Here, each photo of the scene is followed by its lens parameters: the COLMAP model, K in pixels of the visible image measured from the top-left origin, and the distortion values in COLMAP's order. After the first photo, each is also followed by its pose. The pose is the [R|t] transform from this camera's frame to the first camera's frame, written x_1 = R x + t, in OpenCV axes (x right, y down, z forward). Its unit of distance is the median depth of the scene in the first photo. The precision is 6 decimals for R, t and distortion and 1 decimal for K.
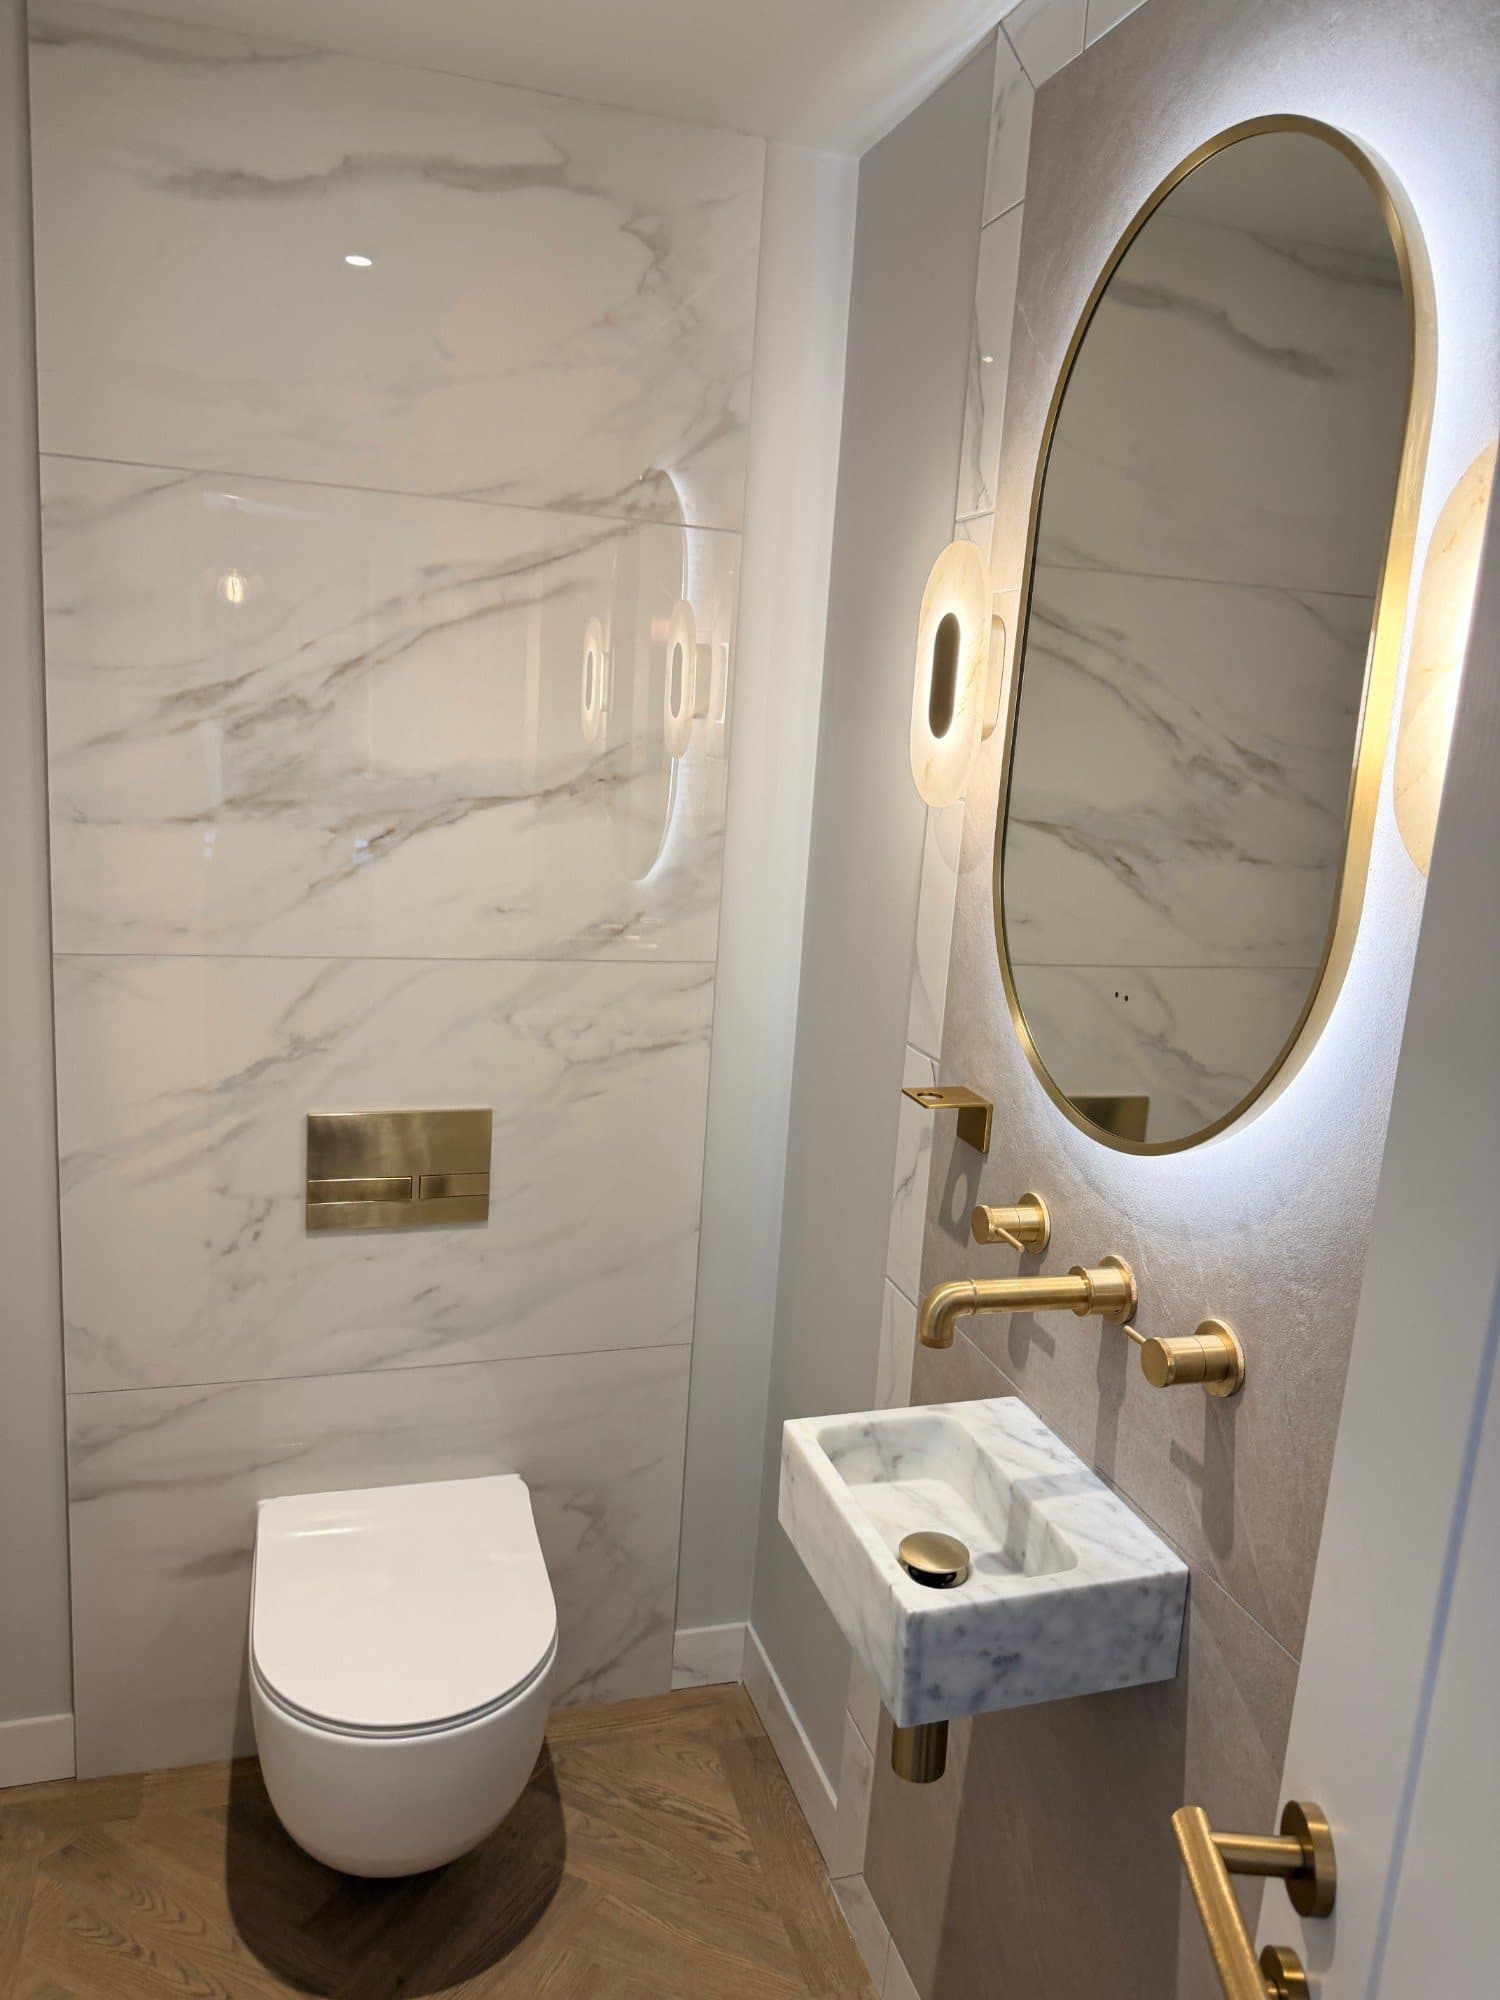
lens RADIAL K [[1413.3, 0, 767.0], [0, 1413.3, 998.2], [0, 0, 1]] dist [0.071108, -0.120361]
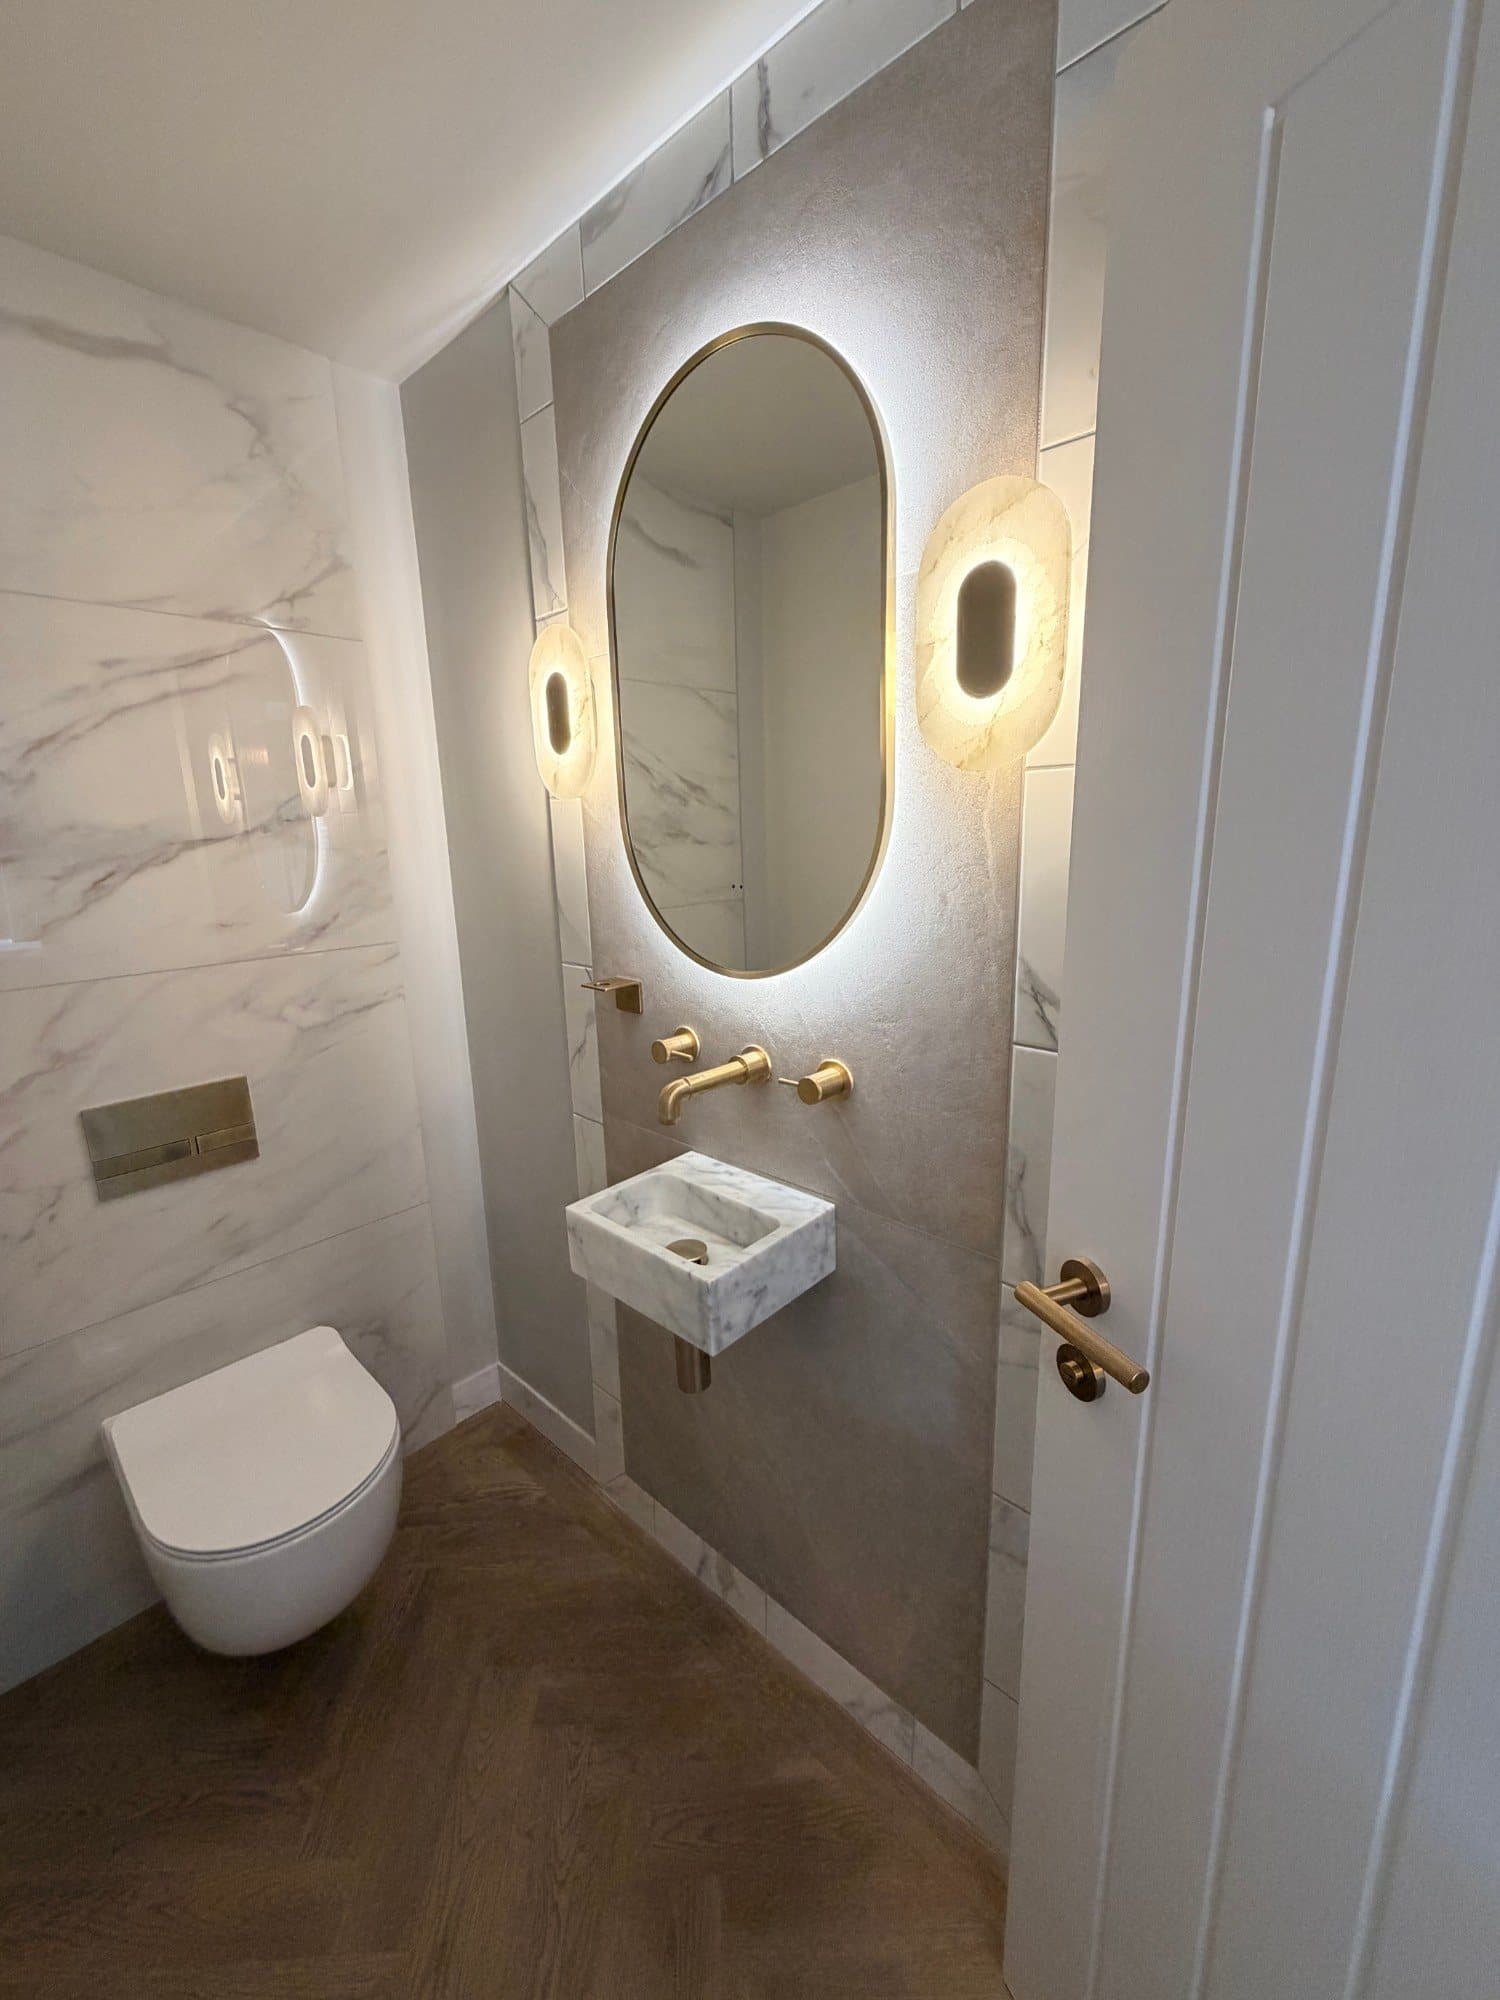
lens RADIAL K [[794.7, 0, 753.7], [0, 794.7, 993.3], [0, 0, 1]] dist [-0.001464, -0.000034]
pose [[0.867007, -0.190697, 0.460363, -0.132866], [0.178683, 0.981412, 0.070015, 0.043479], [-0.465157, 0.021556, 0.884966, 0.131682]]
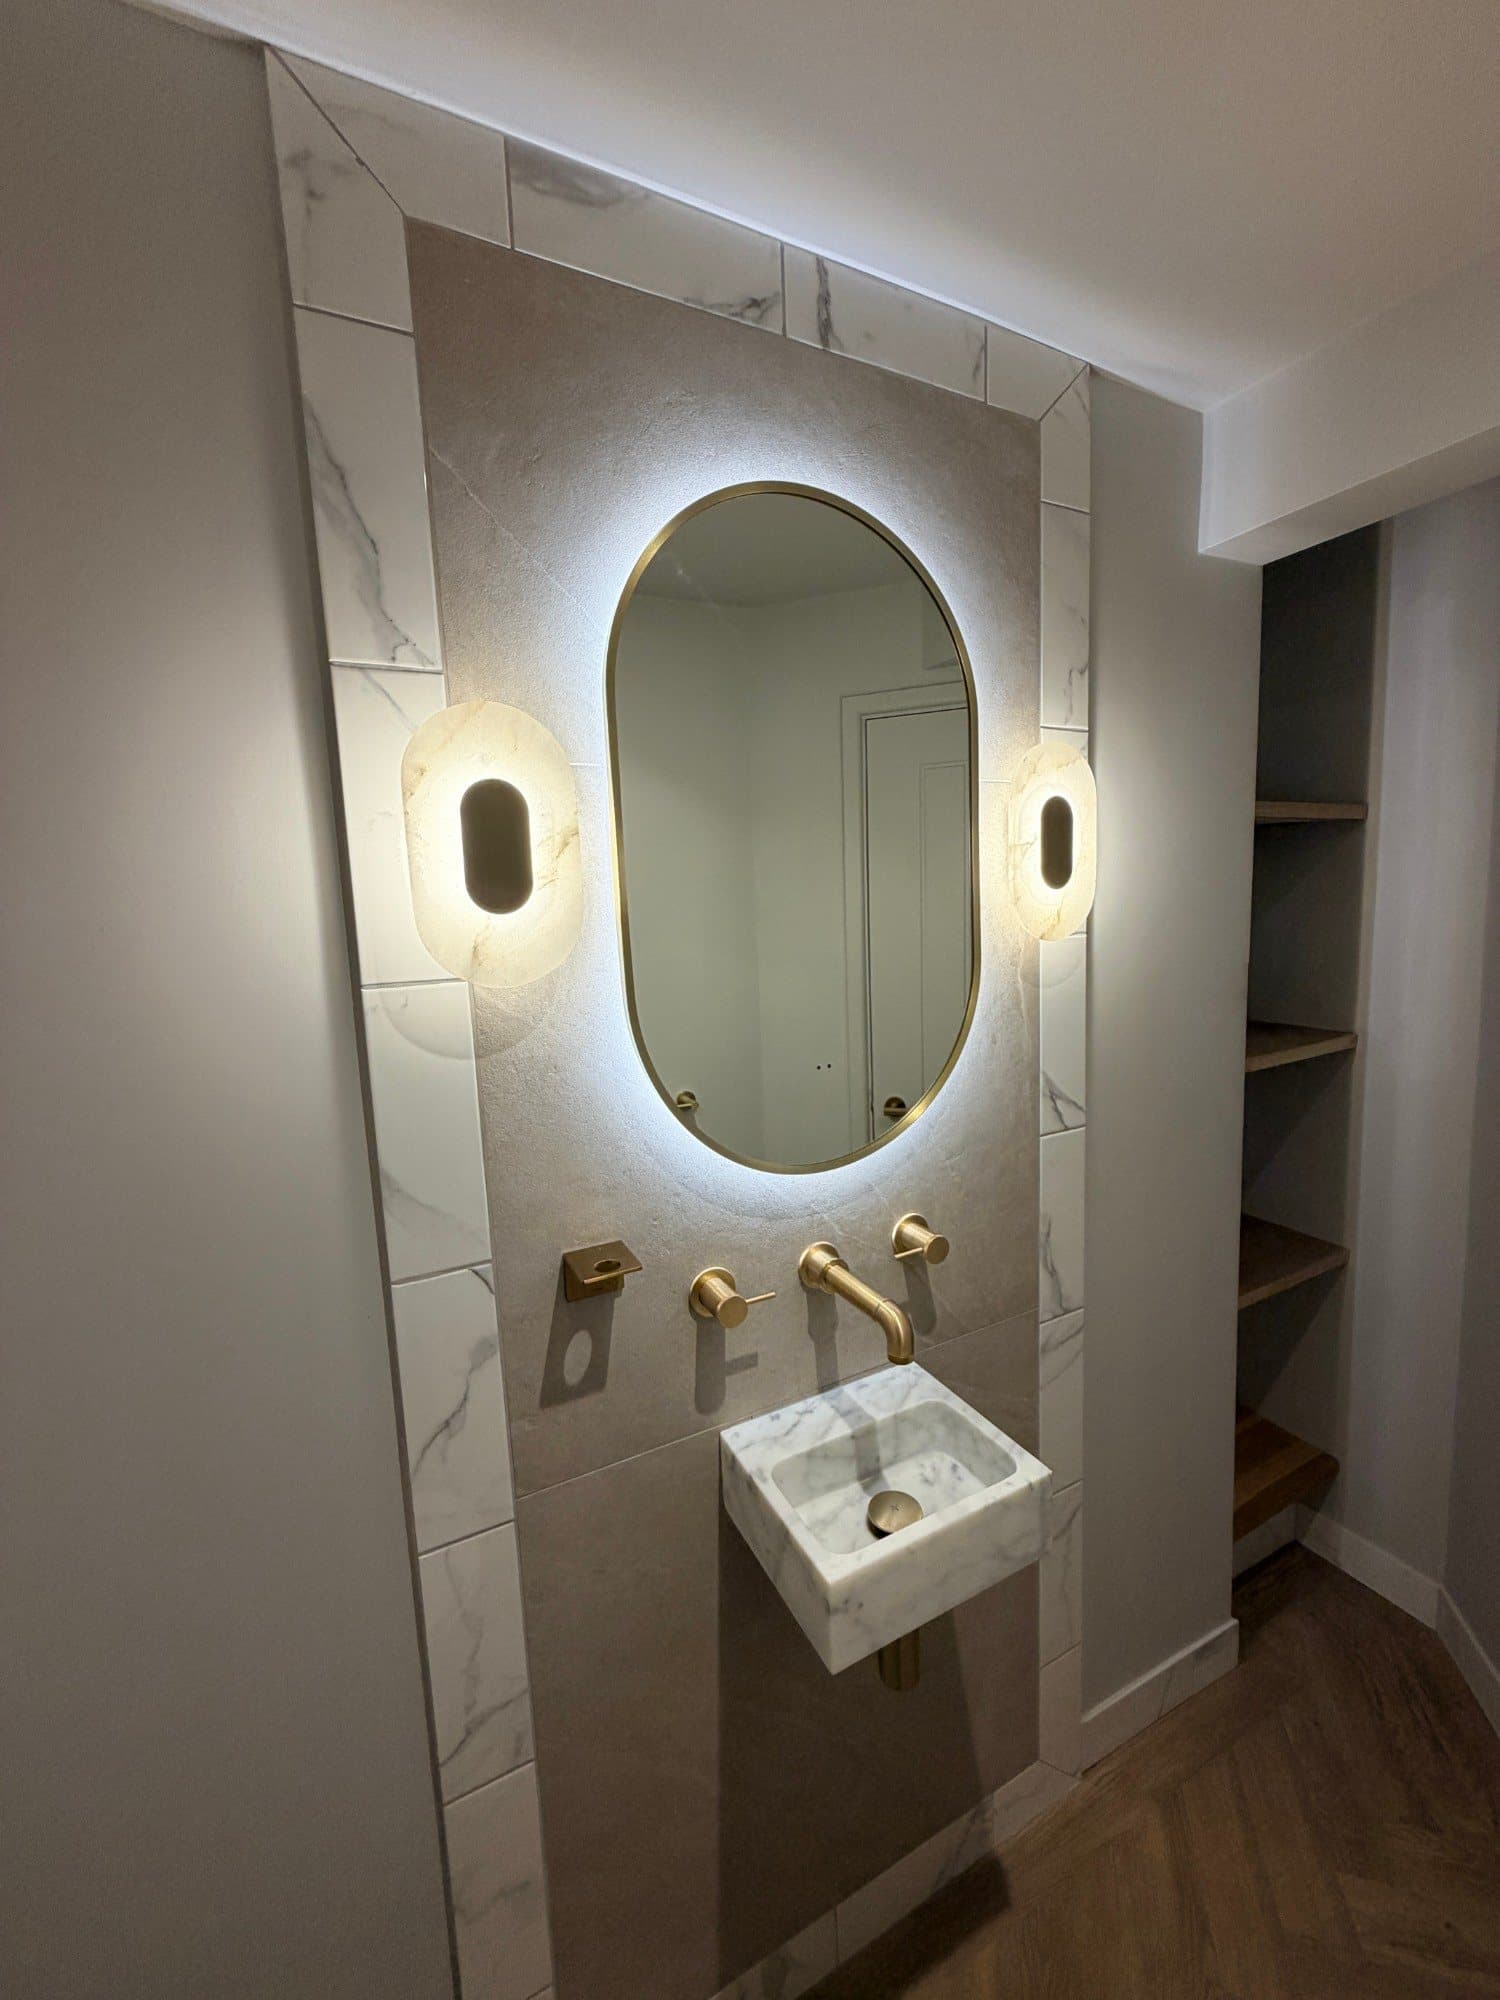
lens RADIAL K [[794.7, 0, 753.7], [0, 794.7, 993.3], [0, 0, 1]] dist [-0.001464, -0.000034]
pose [[-0.163712, -0.175097, 0.970845, -0.375258], [0.222584, 0.952189, 0.209266, -0.189738], [-0.961070, 0.250354, -0.116911, 0.843504]]
